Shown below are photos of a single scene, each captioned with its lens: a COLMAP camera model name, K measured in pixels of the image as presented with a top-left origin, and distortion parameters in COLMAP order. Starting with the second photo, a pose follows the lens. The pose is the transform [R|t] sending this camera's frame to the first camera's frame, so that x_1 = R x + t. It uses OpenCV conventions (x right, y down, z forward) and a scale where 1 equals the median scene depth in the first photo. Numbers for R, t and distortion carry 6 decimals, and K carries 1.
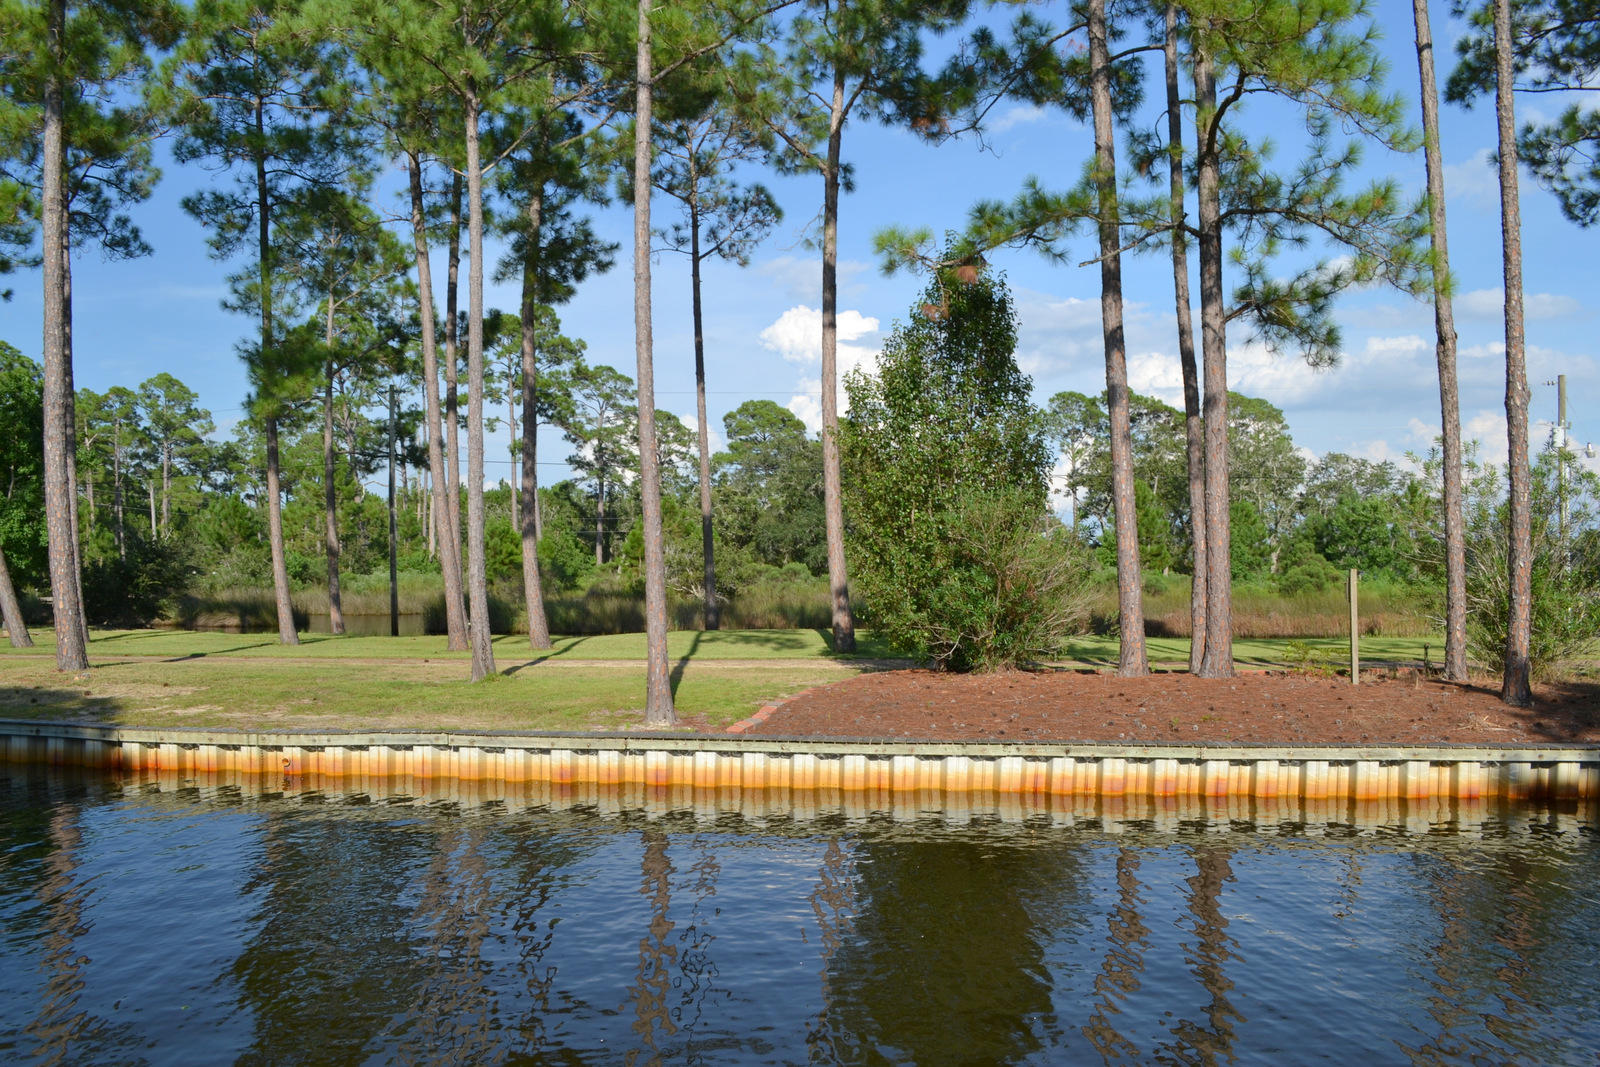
lens RADIAL K [[1255.4, 0, 797.4], [0, 1255.4, 547.7], [0, 0, 1]] dist [-0.086823, 0.003605]
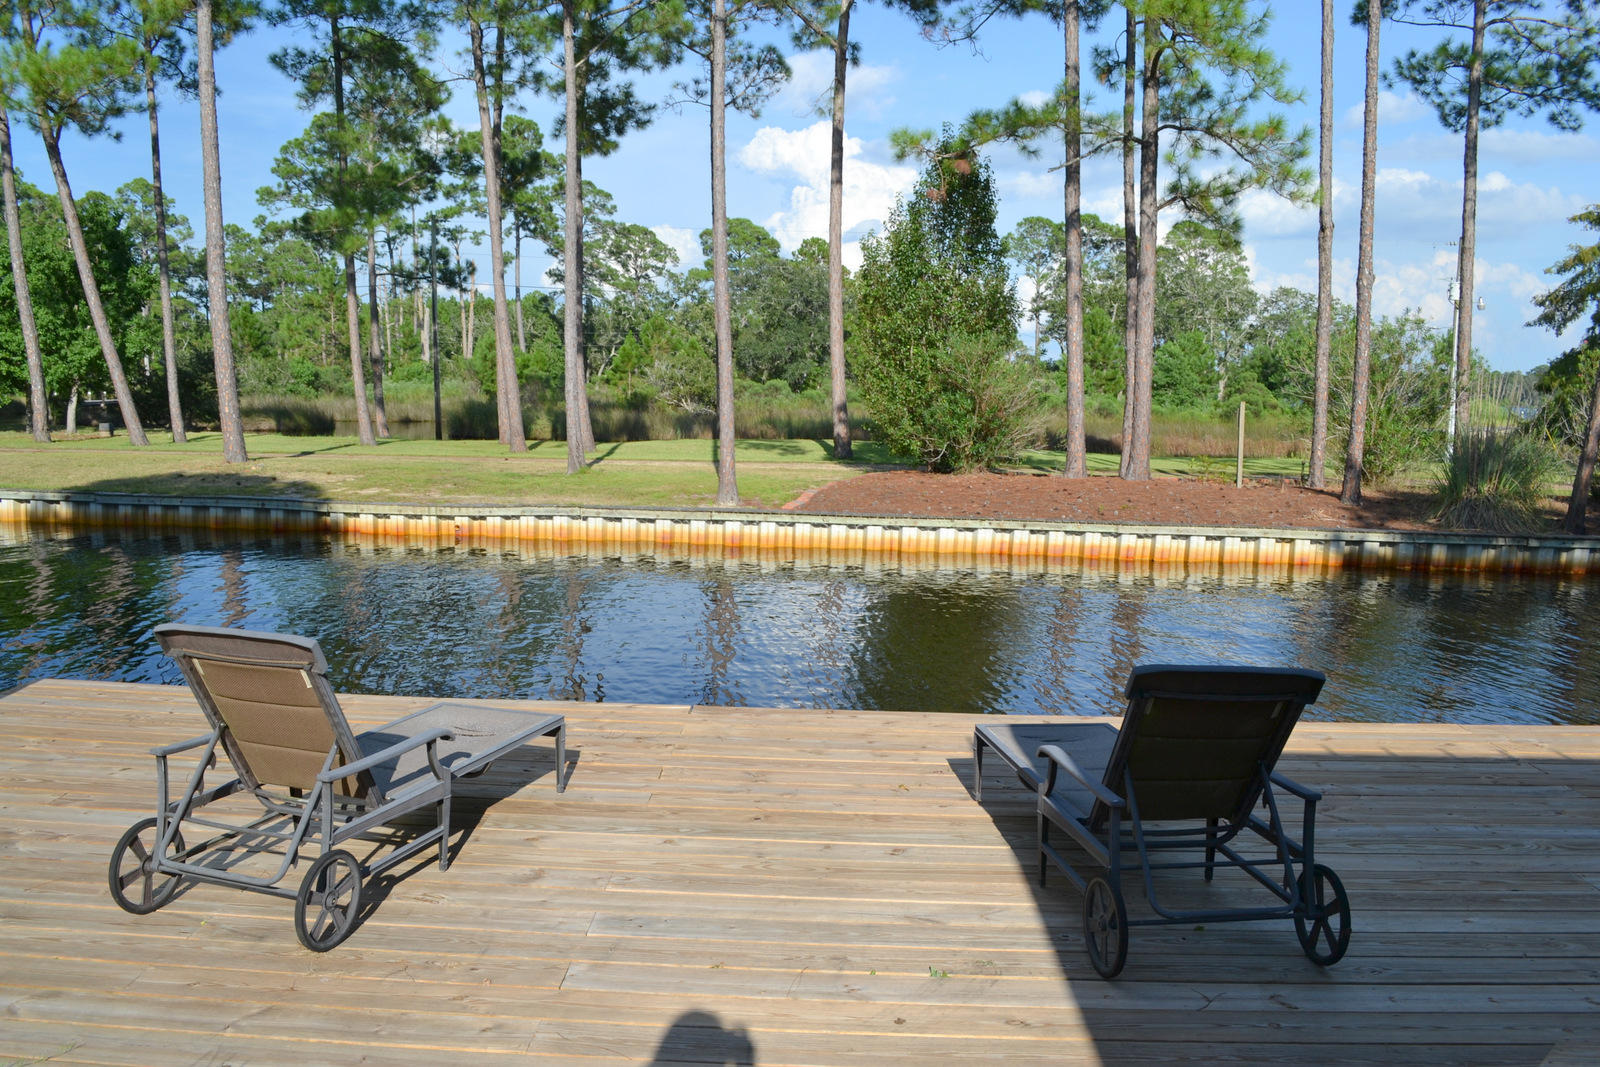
lens RADIAL K [[1286.0, 0, 799.7], [0, 1286.0, 529.7], [0, 0, 1]] dist [-0.080937, 0.006839]
pose [[0.999062, 0.016731, 0.039952, -0.071902], [-0.021809, 0.991239, 0.130267, -0.012803], [-0.037422, -0.131016, 0.990674, -0.323046]]
